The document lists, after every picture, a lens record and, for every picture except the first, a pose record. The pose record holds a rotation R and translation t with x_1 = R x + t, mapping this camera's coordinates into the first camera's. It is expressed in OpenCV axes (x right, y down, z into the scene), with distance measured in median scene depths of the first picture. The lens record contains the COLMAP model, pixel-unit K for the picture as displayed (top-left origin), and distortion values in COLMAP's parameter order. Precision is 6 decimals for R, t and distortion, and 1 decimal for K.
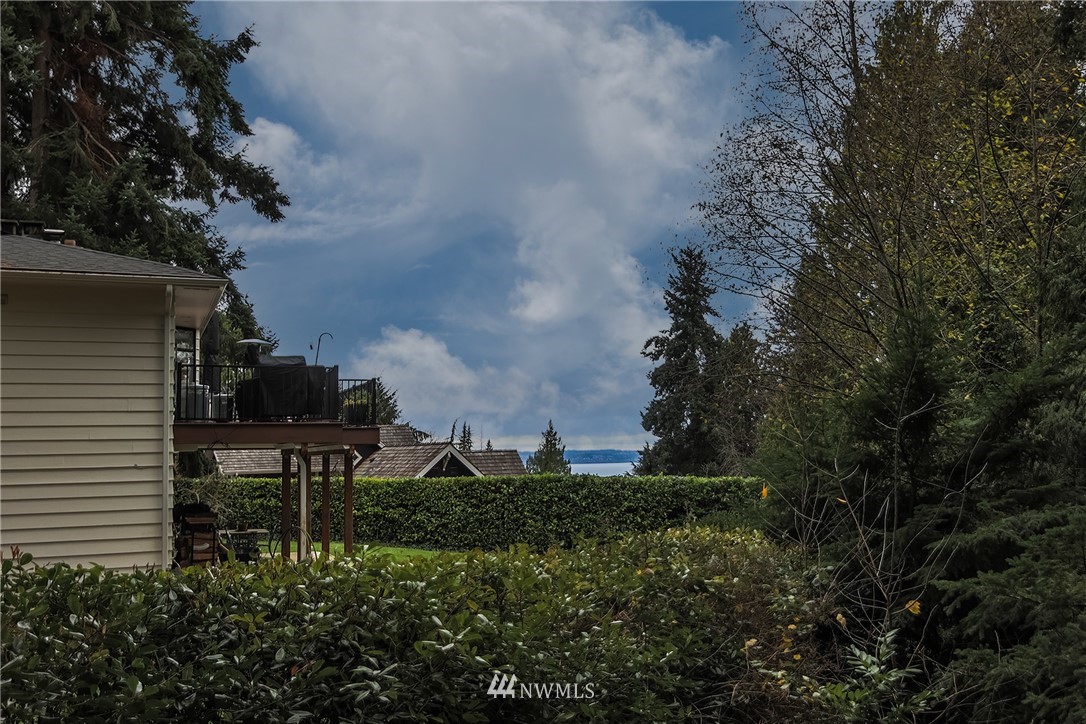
lens RADIAL K [[840.7, 0, 543.0], [0, 840.7, 362.9], [0, 0, 1]] dist [-0.000120, -0.000085]
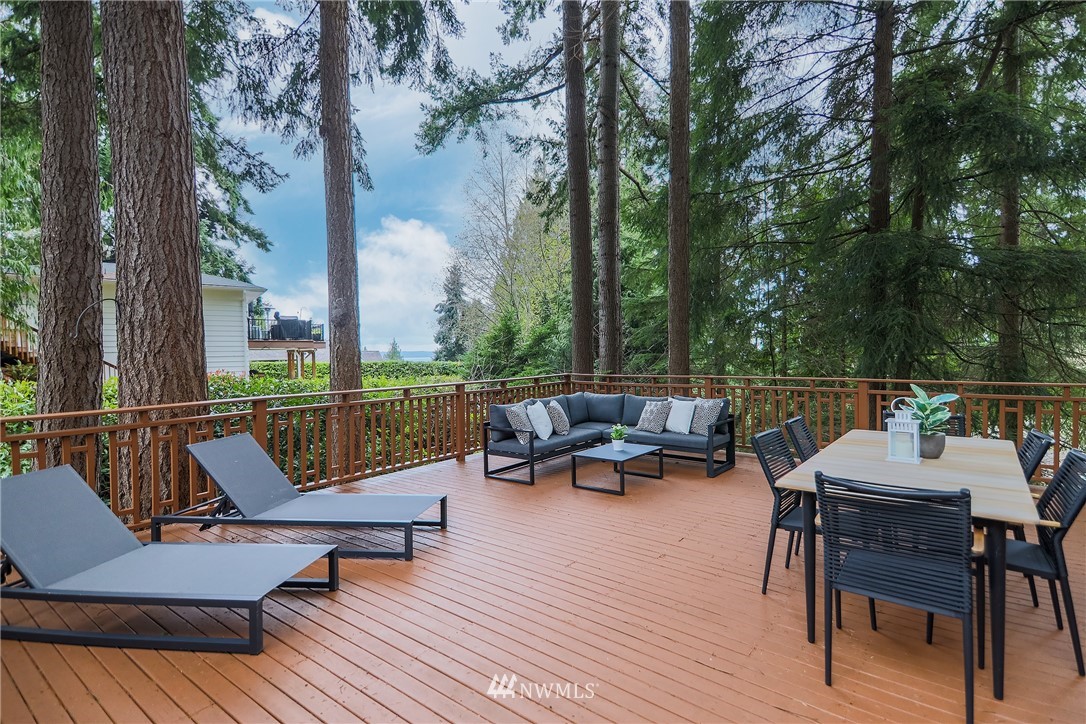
lens RADIAL K [[522.2, 0, 560.9], [0, 522.2, 401.0], [0, 0, 1]] dist [0.000465, 0.000043]
pose [[0.955637, -0.020370, 0.293841, 0.027452], [-0.037387, 0.981148, 0.189606, -0.067366], [-0.292164, -0.192180, 0.936860, -0.667935]]
